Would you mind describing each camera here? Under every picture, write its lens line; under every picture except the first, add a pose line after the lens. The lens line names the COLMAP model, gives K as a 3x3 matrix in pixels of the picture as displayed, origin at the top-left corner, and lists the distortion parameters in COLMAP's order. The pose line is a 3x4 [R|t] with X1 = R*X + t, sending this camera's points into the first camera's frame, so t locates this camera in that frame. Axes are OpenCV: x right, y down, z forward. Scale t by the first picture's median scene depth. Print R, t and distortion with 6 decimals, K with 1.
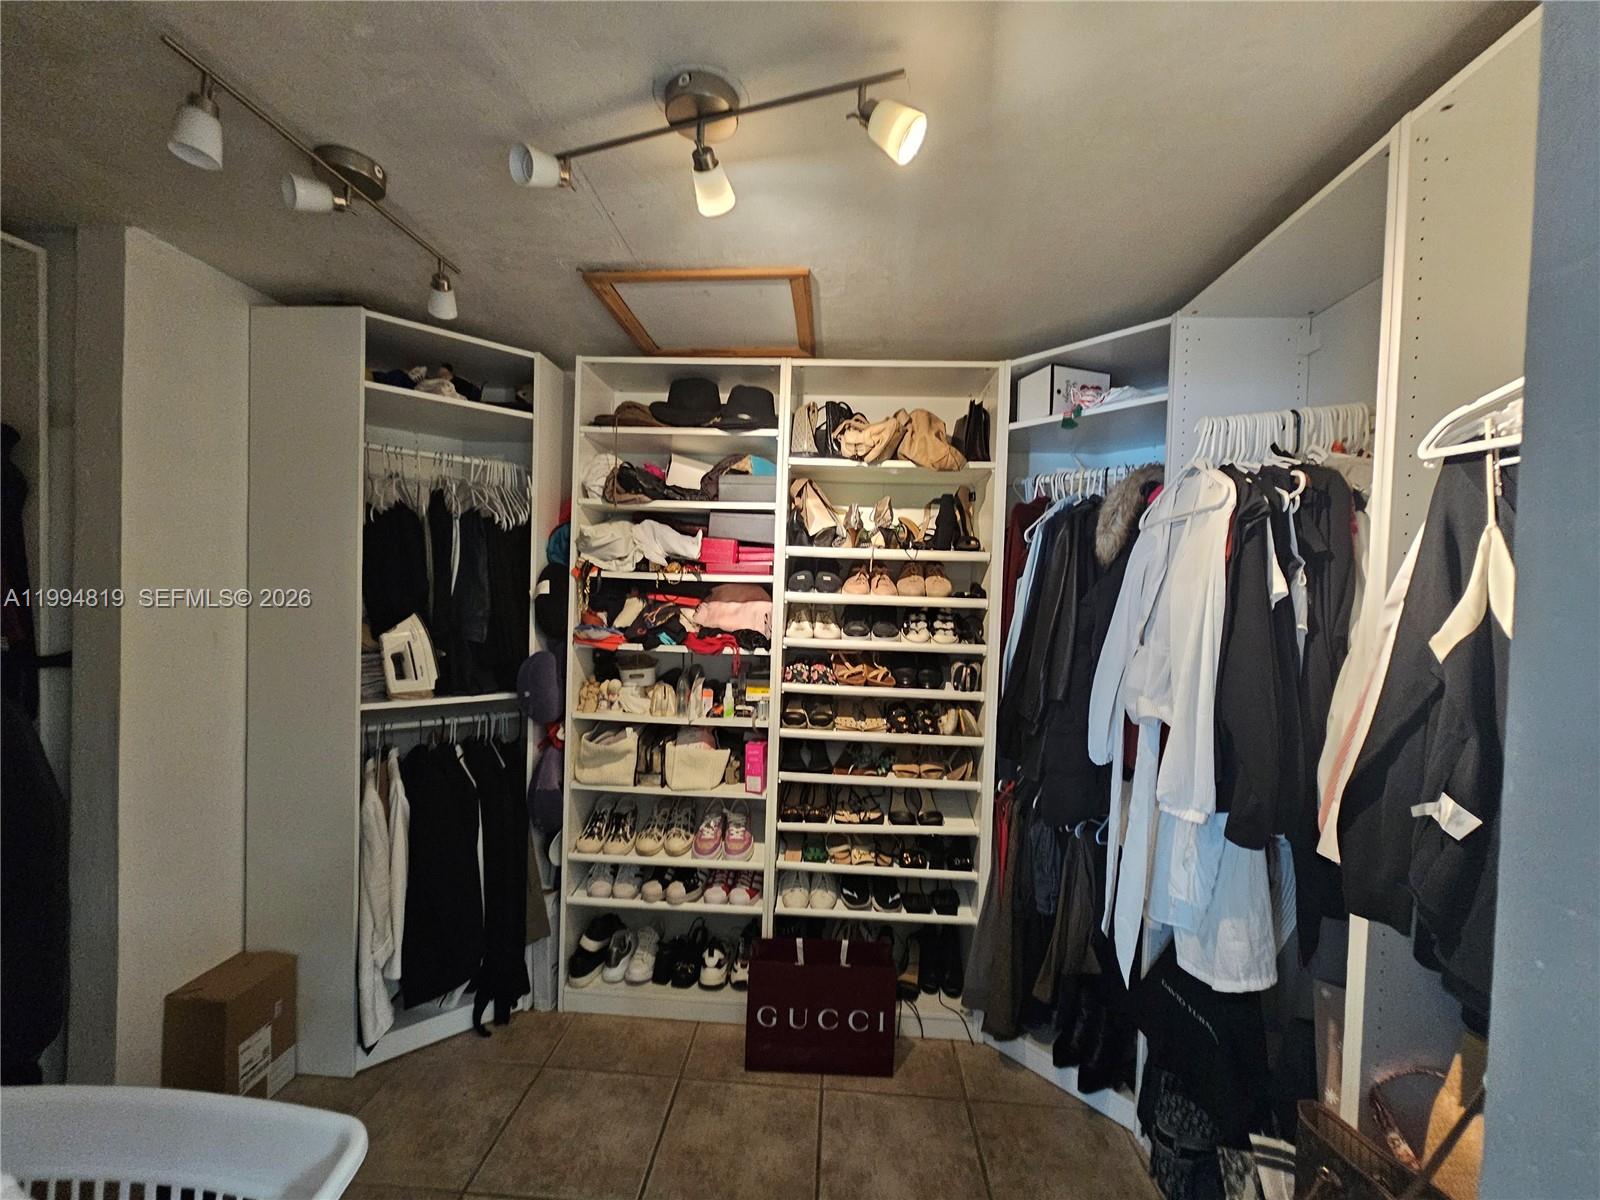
lens RADIAL K [[653.3, 0, 803.2], [0, 653.3, 609.0], [0, 0, 1]] dist [-0.003598, 0.000183]
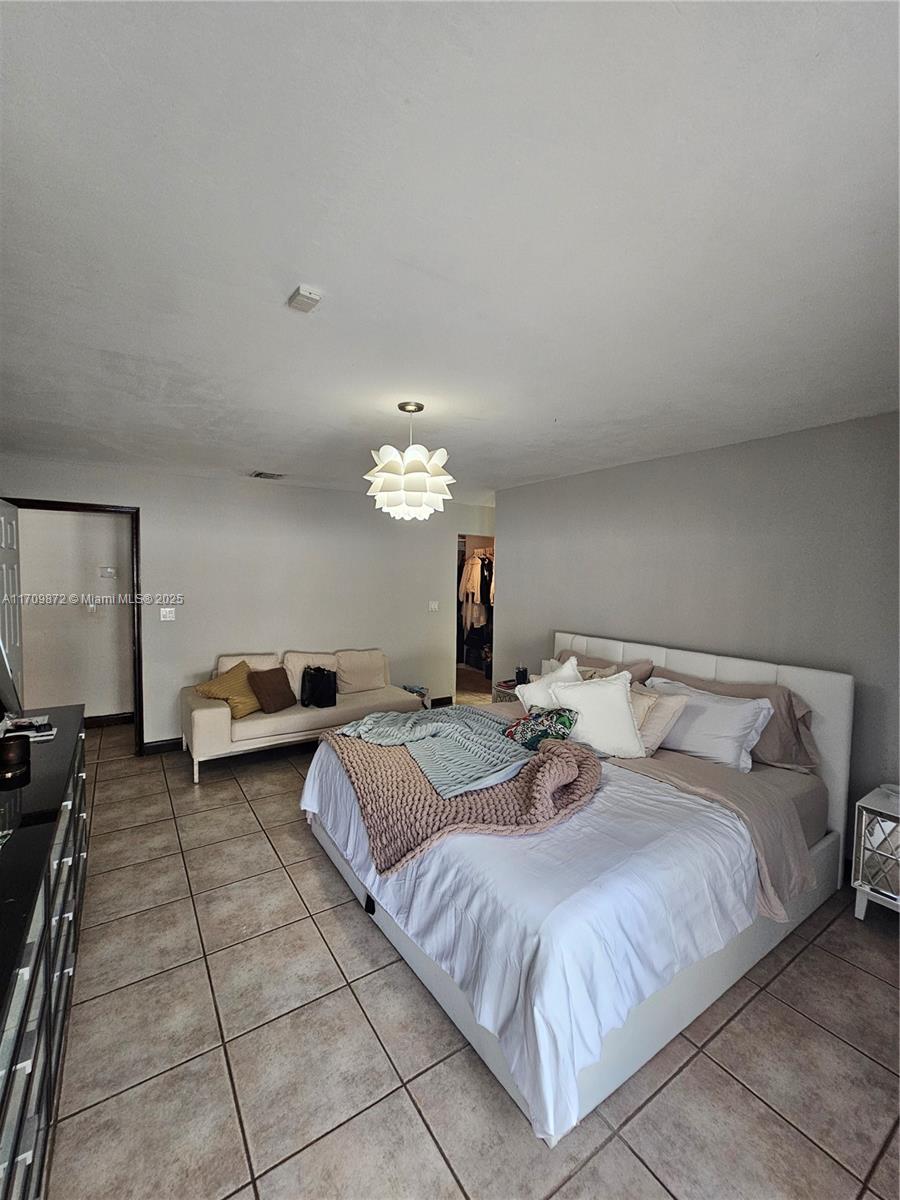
lens RADIAL K [[490.0, 0, 441.2], [0, 490.0, 604.8], [0, 0, 1]] dist [-0.003598, 0.000183]
pose [[0.801734, -0.053293, 0.595301, -3.216108], [0.031971, 0.998415, 0.046322, 0.054870], [-0.596826, -0.018106, 0.802167, -3.411621]]
